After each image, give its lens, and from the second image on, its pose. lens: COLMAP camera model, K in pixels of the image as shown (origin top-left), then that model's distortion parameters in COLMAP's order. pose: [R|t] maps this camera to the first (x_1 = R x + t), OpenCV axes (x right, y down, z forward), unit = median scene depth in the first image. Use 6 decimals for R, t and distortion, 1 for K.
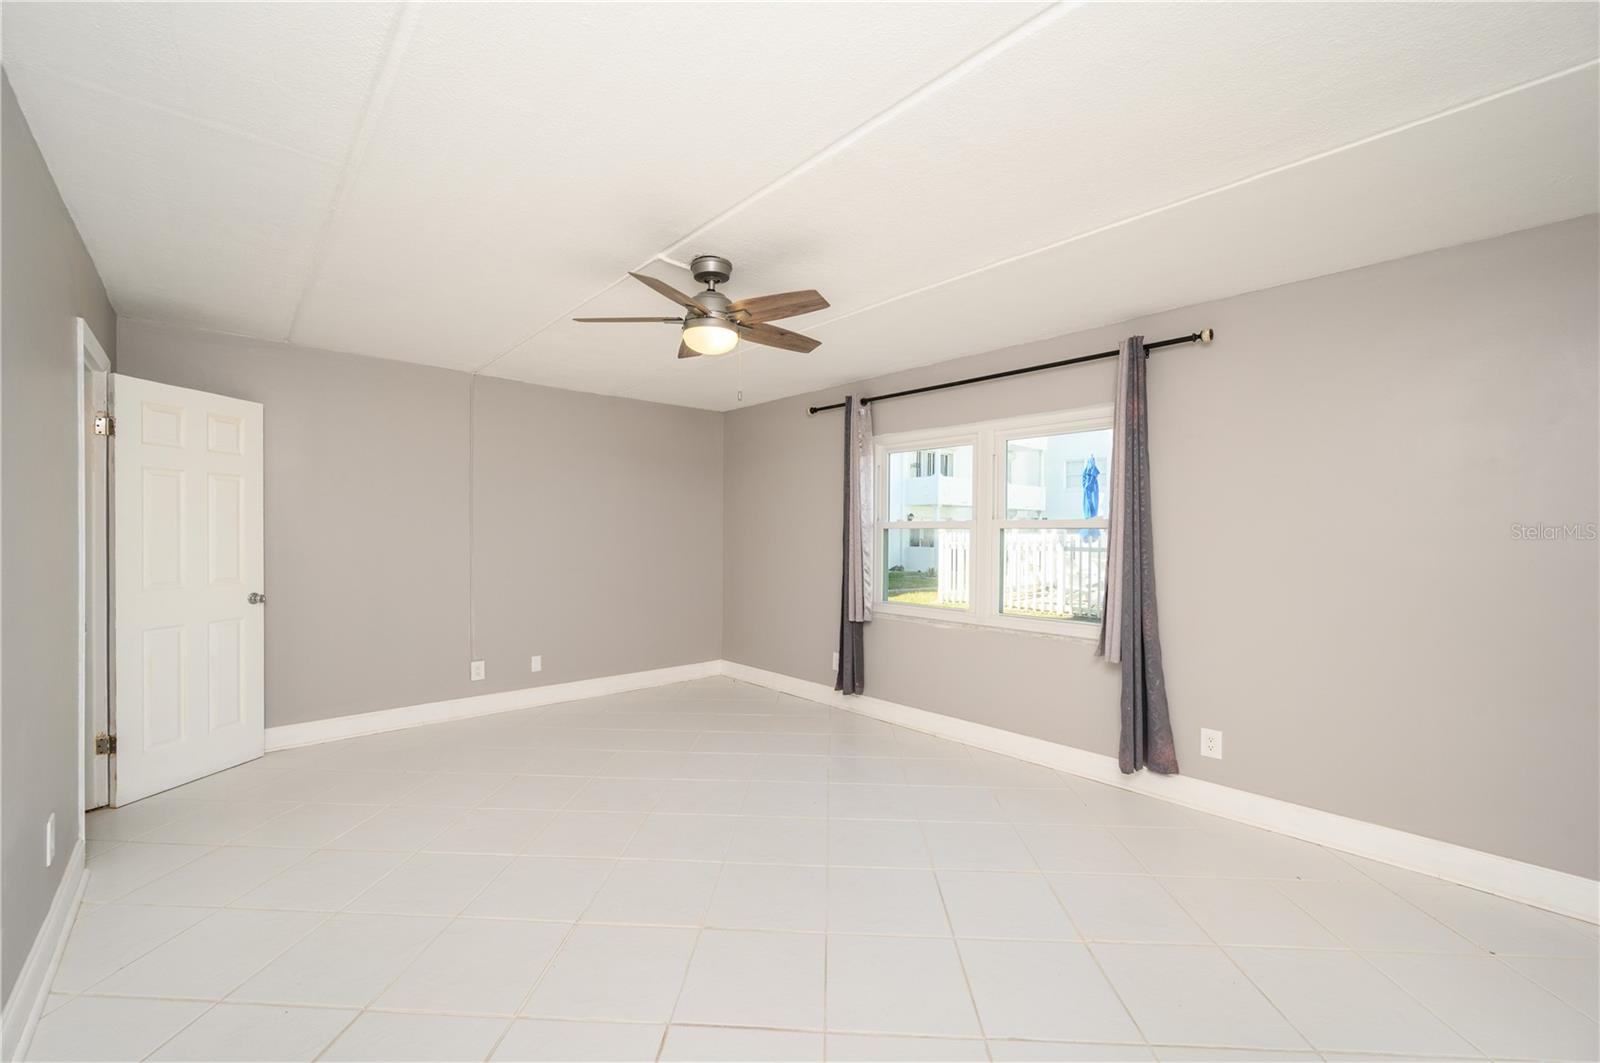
lens RADIAL K [[643.0, 0, 809.2], [0, 643.0, 528.4], [0, 0, 1]] dist [0.000724, 0.000047]
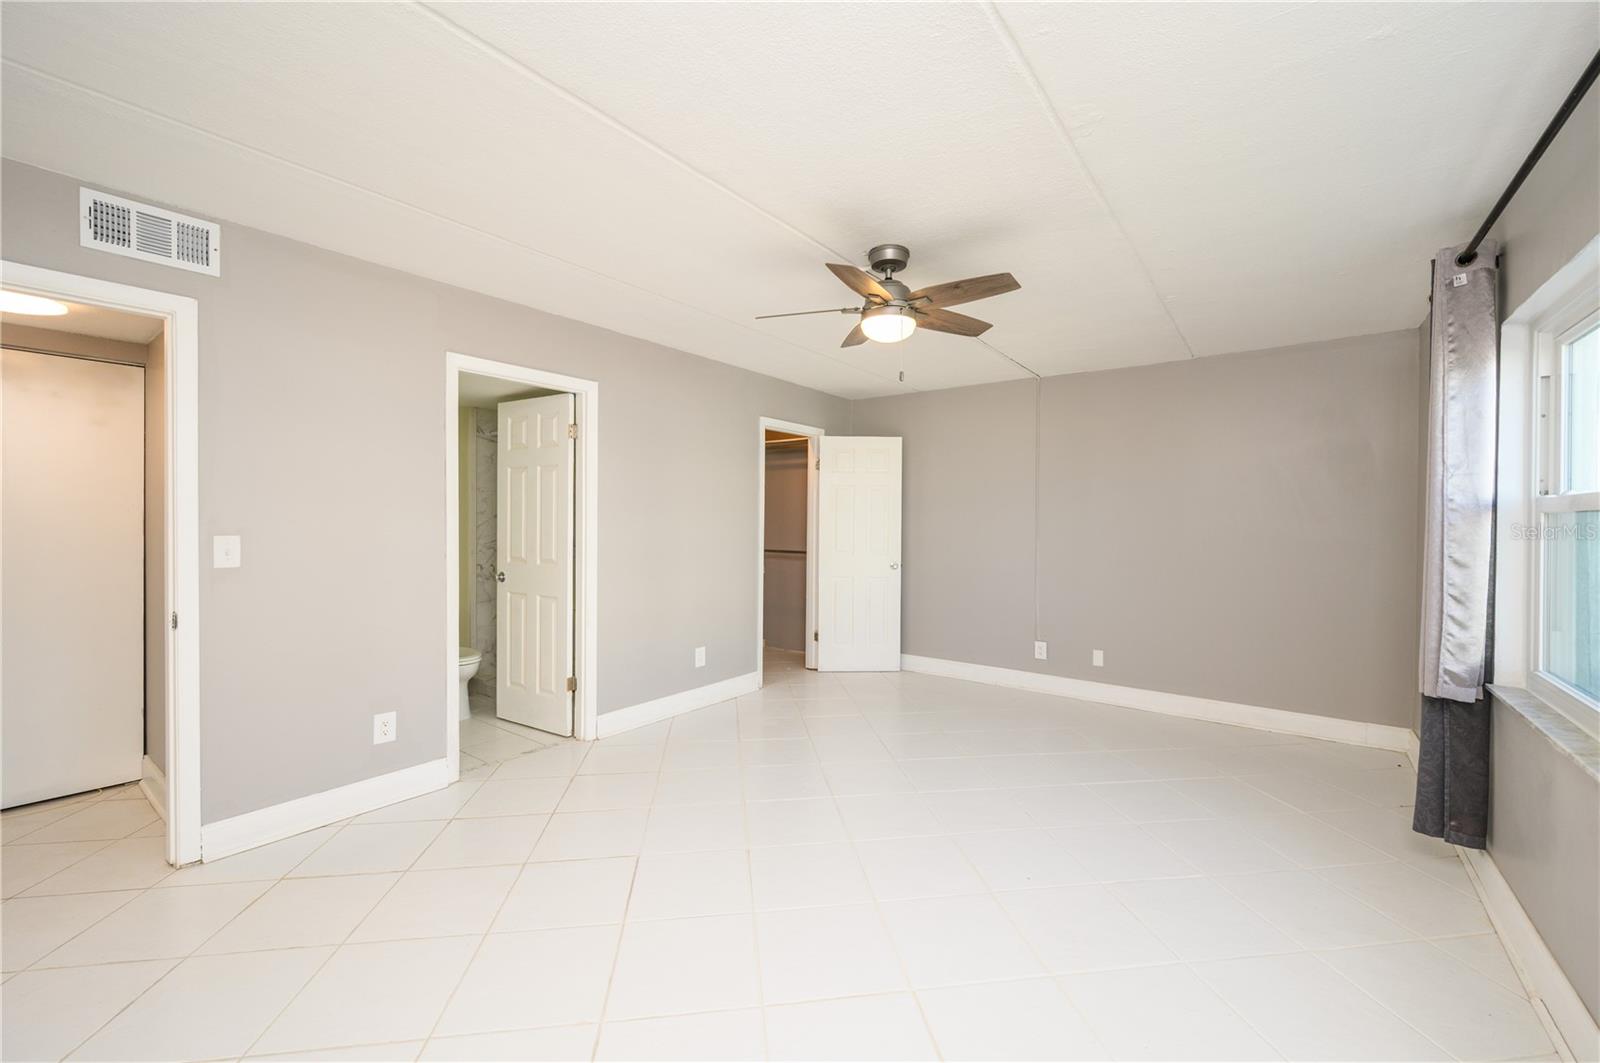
lens RADIAL K [[643.0, 0, 807.0], [0, 643.0, 535.6], [0, 0, 1]] dist [0.000724, 0.000047]
pose [[0.189905, 0.015424, -0.981681, 0.484616], [0.001415, 0.999871, 0.015984, 0.008497], [0.981801, -0.004424, 0.189859, 0.409211]]
